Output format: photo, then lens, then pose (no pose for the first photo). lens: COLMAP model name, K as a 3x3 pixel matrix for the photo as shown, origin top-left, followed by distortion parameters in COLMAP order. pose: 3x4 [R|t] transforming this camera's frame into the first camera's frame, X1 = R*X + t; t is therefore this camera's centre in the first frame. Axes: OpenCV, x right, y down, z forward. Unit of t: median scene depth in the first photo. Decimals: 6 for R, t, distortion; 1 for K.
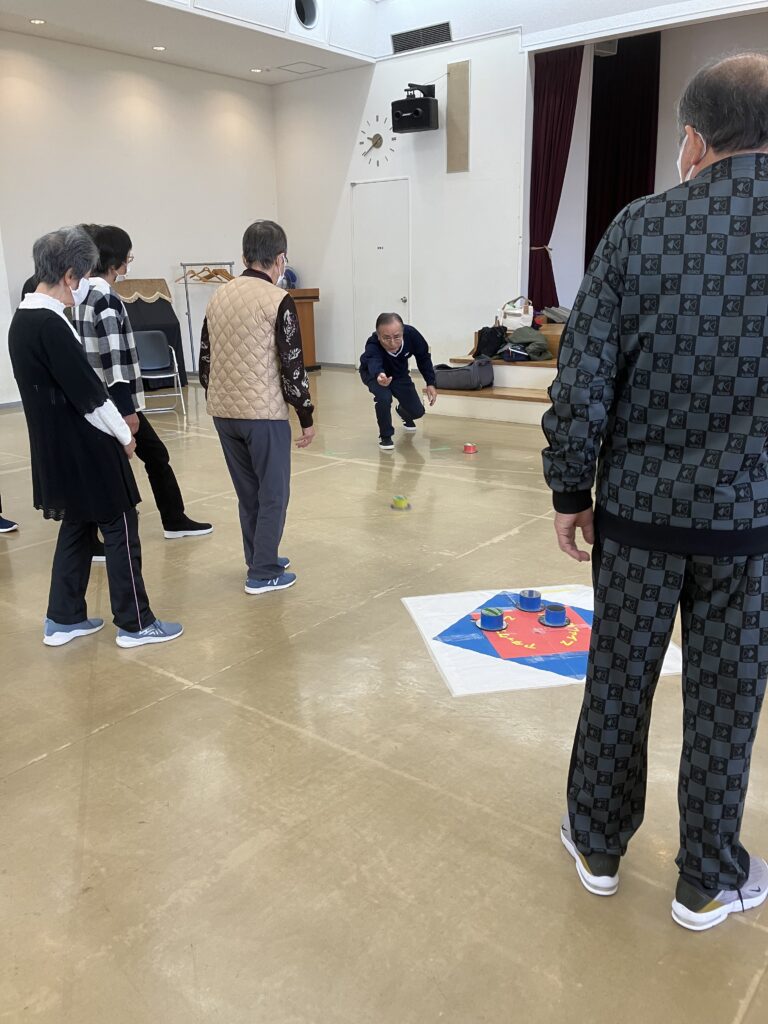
lens RADIAL K [[839.8, 0, 384.0], [0, 839.8, 512.0], [0, 0, 1]] dist [0.000986, 0.018810]
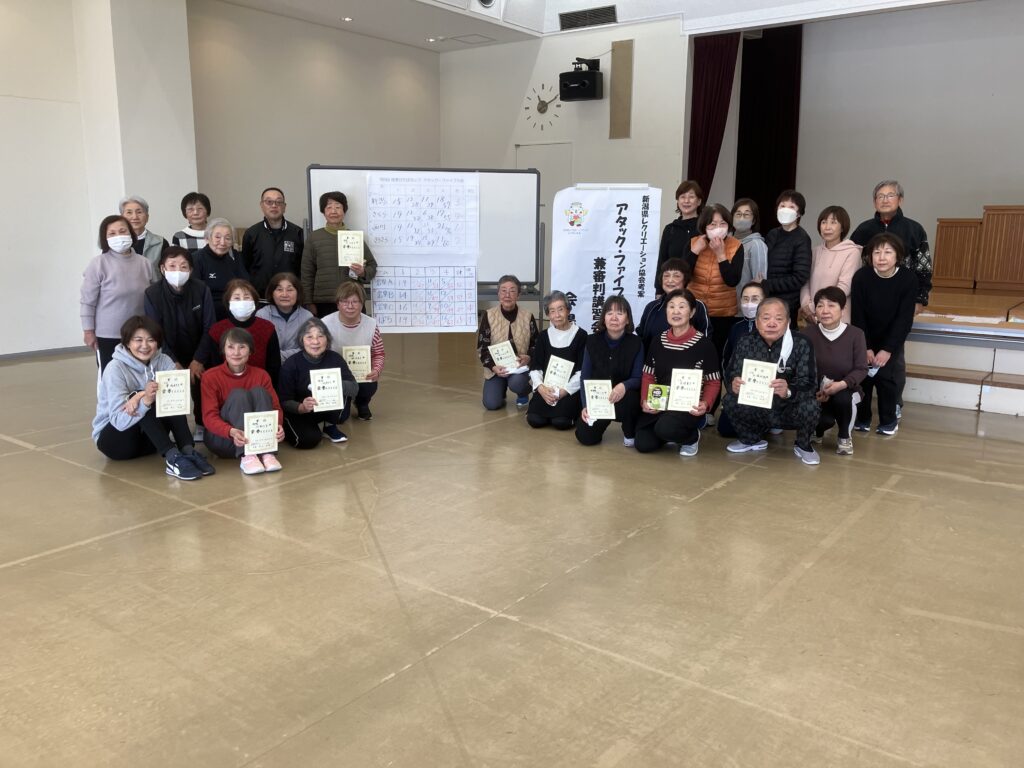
lens RADIAL K [[839.8, 0, 512.0], [0, 839.8, 384.0], [0, 0, 1]] dist [0.000986, 0.018810]
pose [[0.999102, 0.022786, 0.035713, -0.217625], [-0.019927, 0.996719, -0.078452, -0.009314], [-0.037383, 0.077670, 0.996278, -0.115416]]
